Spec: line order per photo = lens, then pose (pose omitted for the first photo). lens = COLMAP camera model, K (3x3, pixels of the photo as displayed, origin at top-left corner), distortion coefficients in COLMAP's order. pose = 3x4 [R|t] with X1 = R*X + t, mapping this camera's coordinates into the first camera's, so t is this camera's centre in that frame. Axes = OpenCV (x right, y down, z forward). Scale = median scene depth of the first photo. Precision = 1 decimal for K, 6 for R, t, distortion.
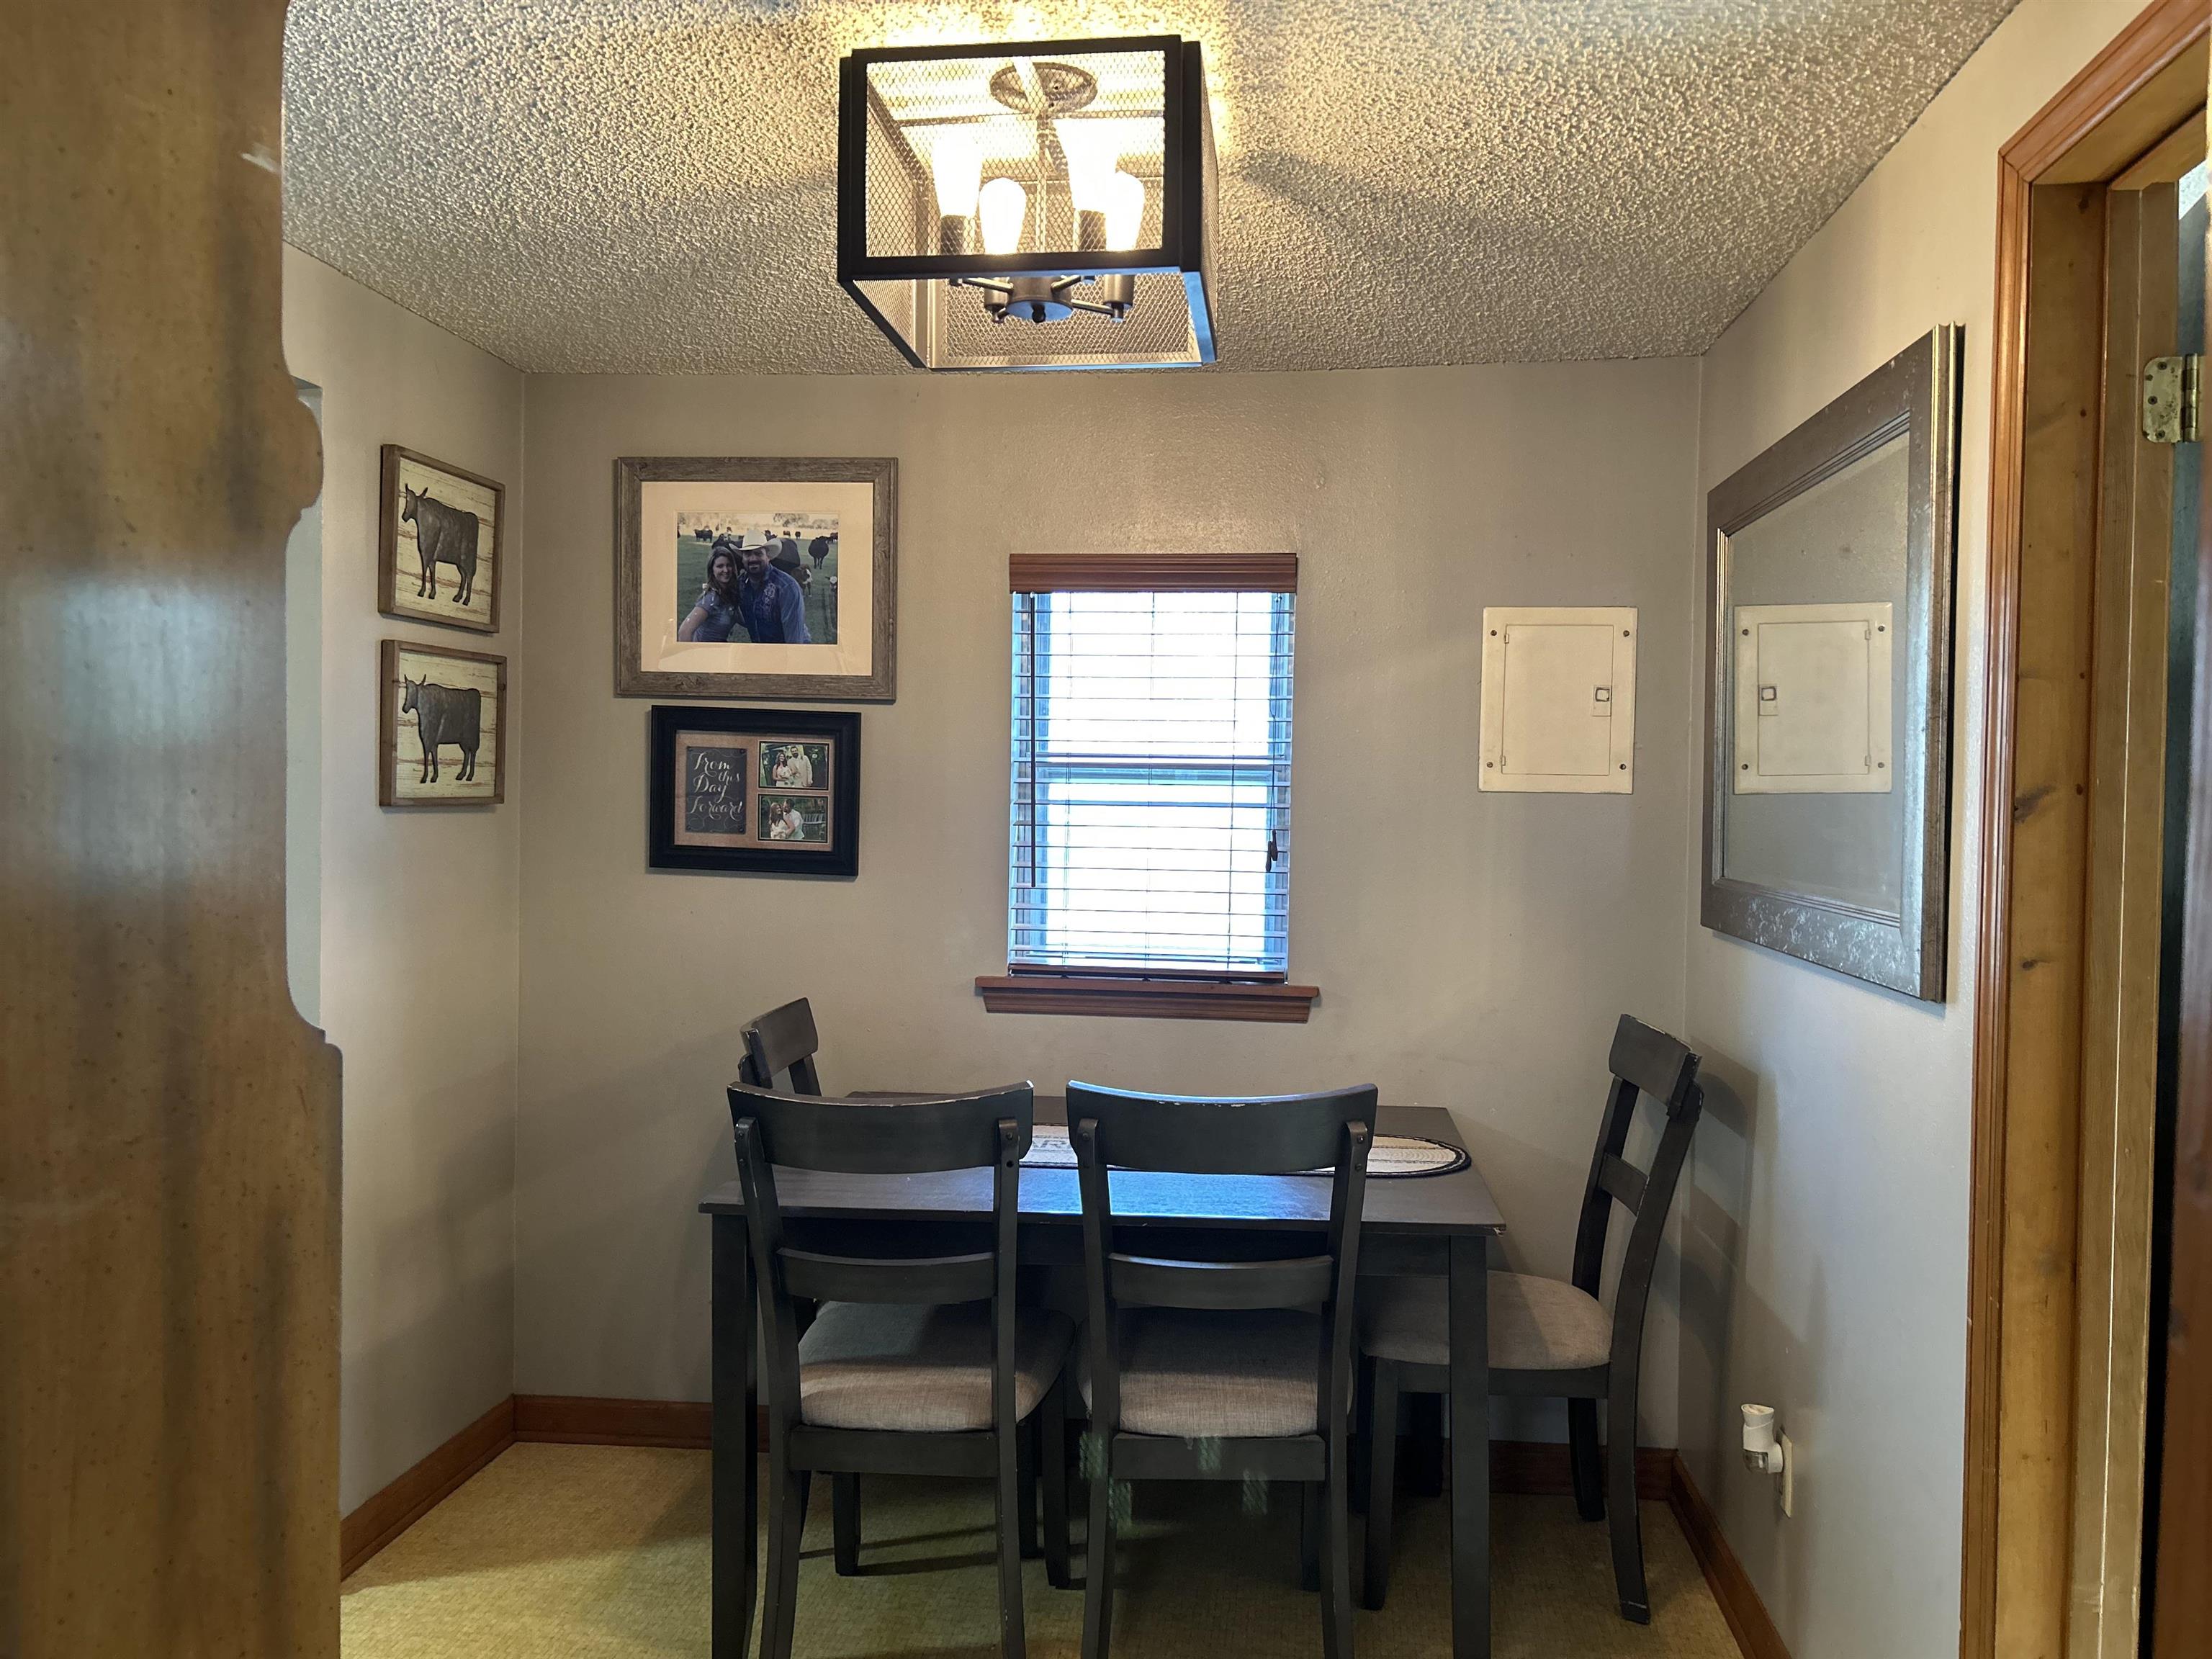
lens RADIAL K [[1694.5, 0, 1097.0], [0, 1694.5, 836.1], [0, 0, 1]] dist [0.035202, -0.032349]
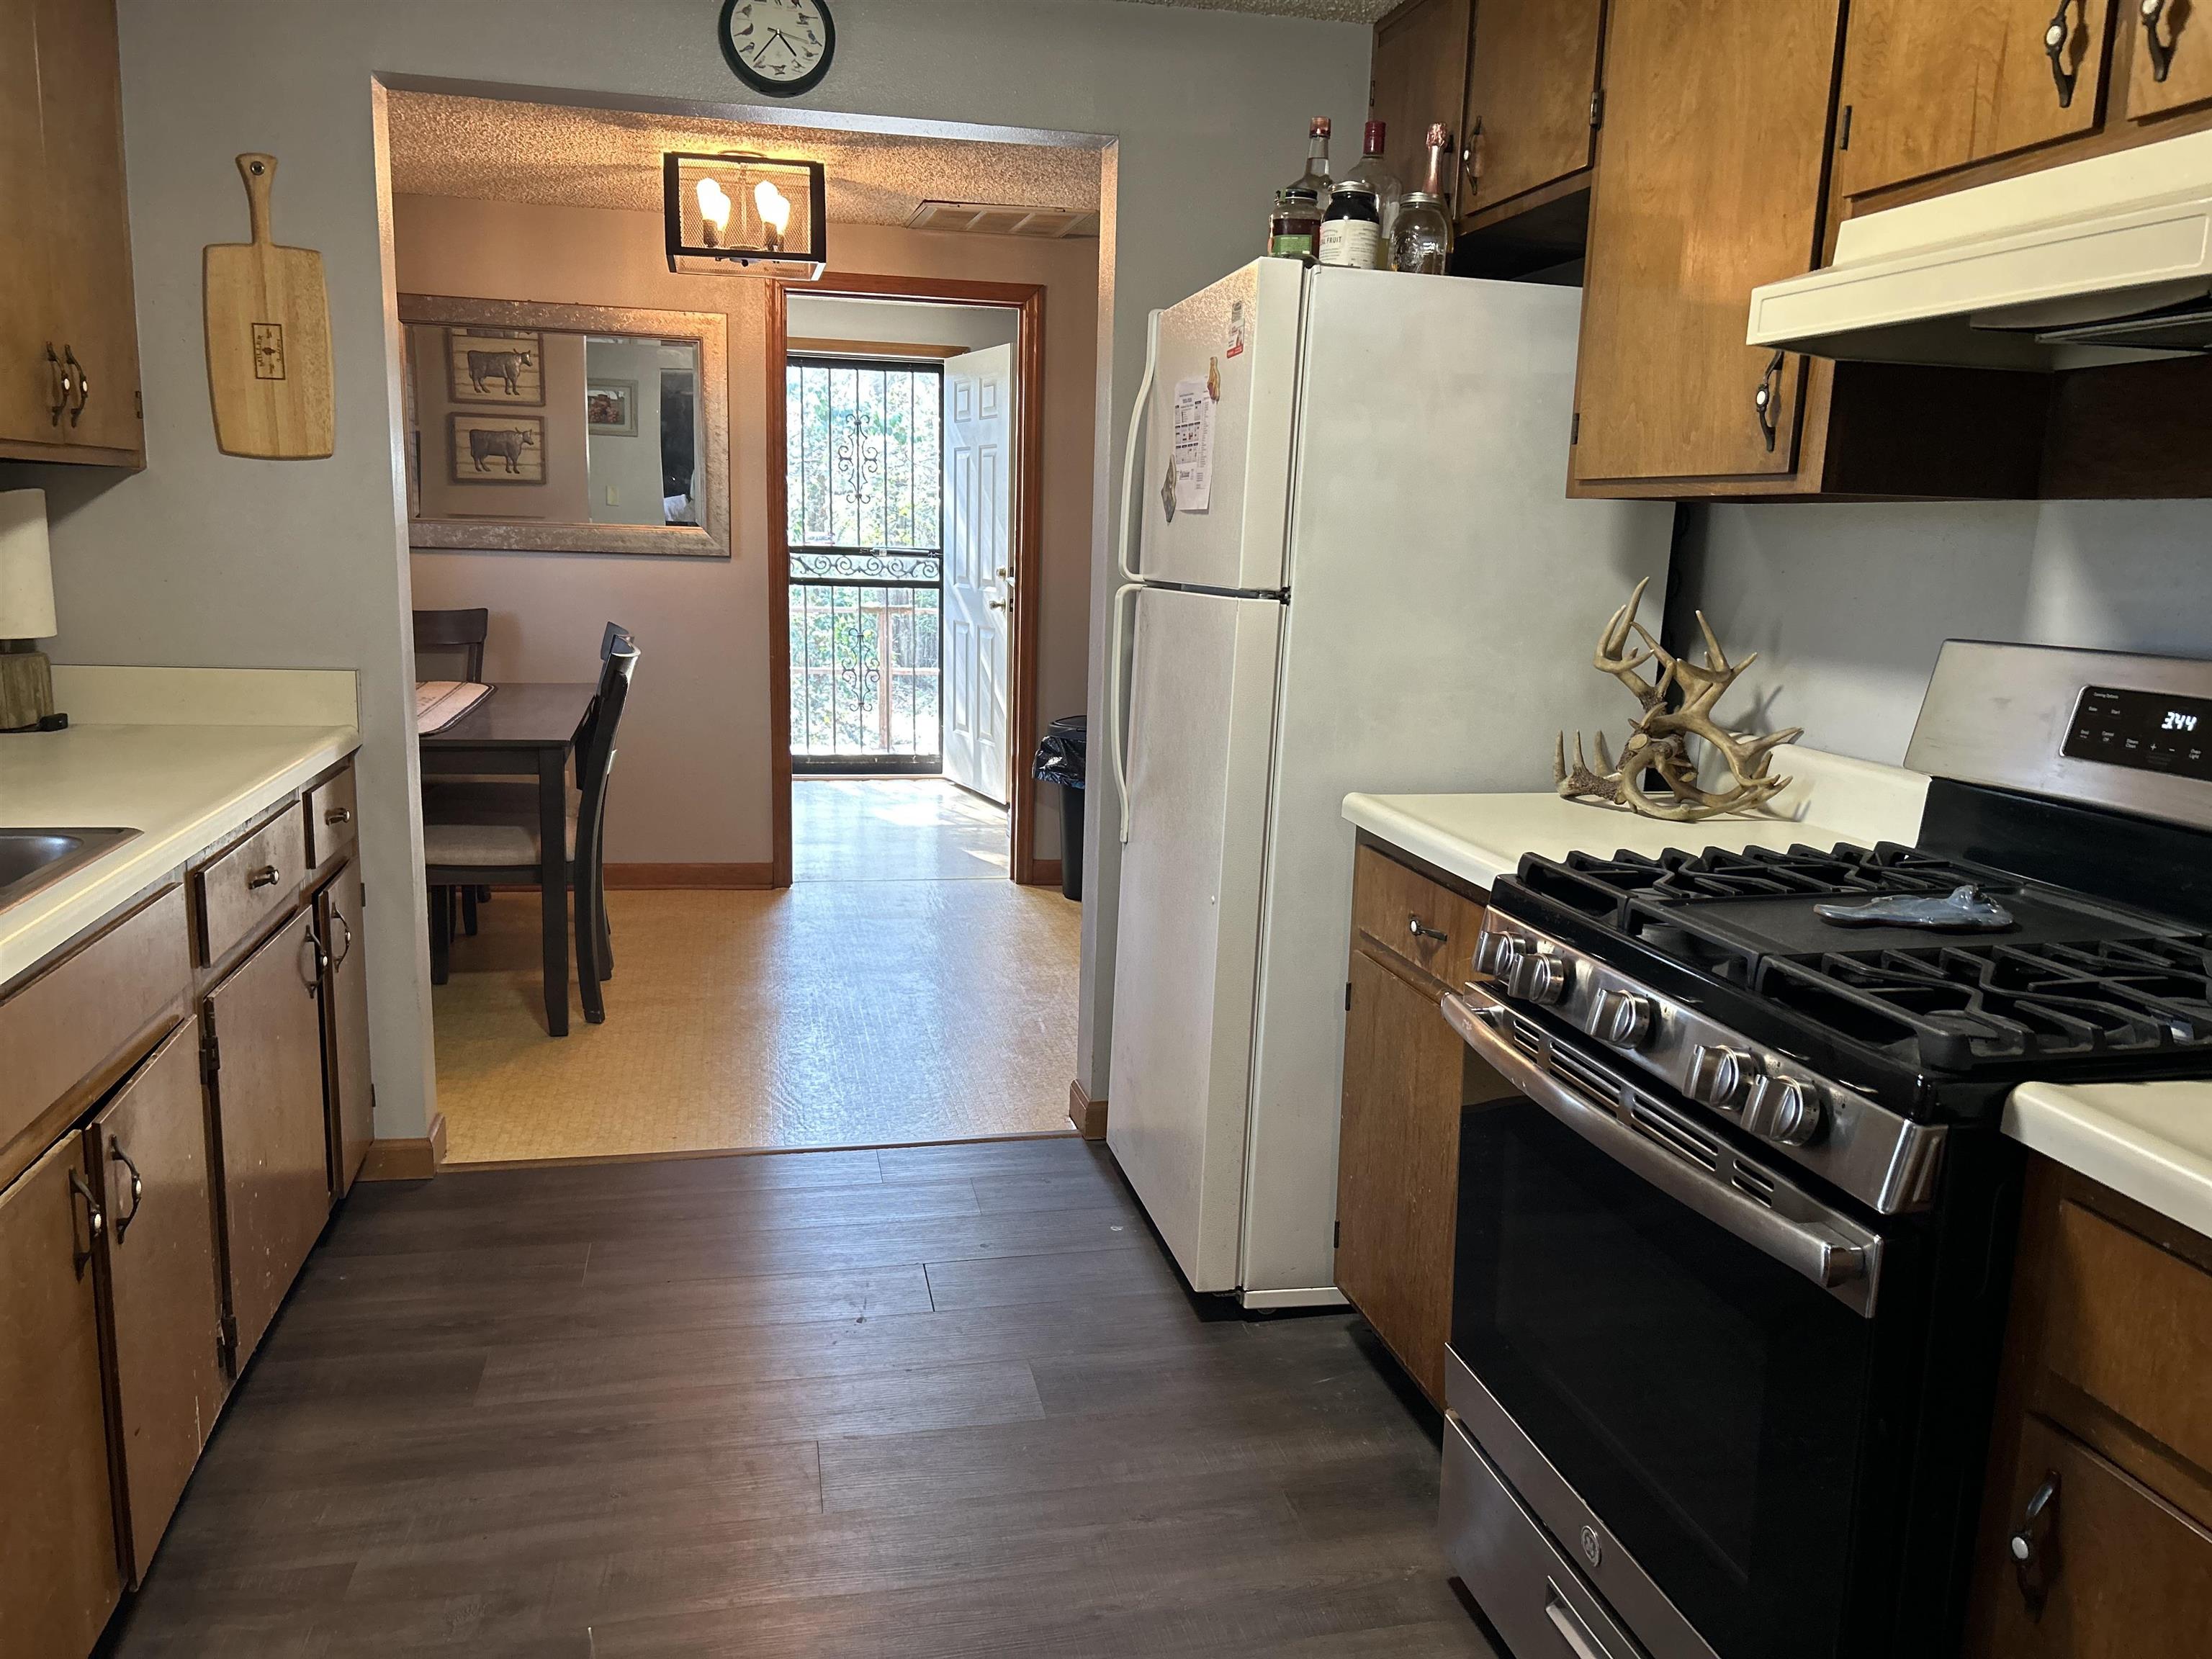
lens RADIAL K [[1694.5, 0, 1106.3], [0, 1694.5, 826.8], [0, 0, 1]] dist [0.035202, -0.032349]
pose [[0.942577, -0.039561, 0.331637, -0.389781], [-0.012594, 0.988044, 0.153659, 0.078424], [-0.333750, -0.149012, 0.930809, -1.473709]]
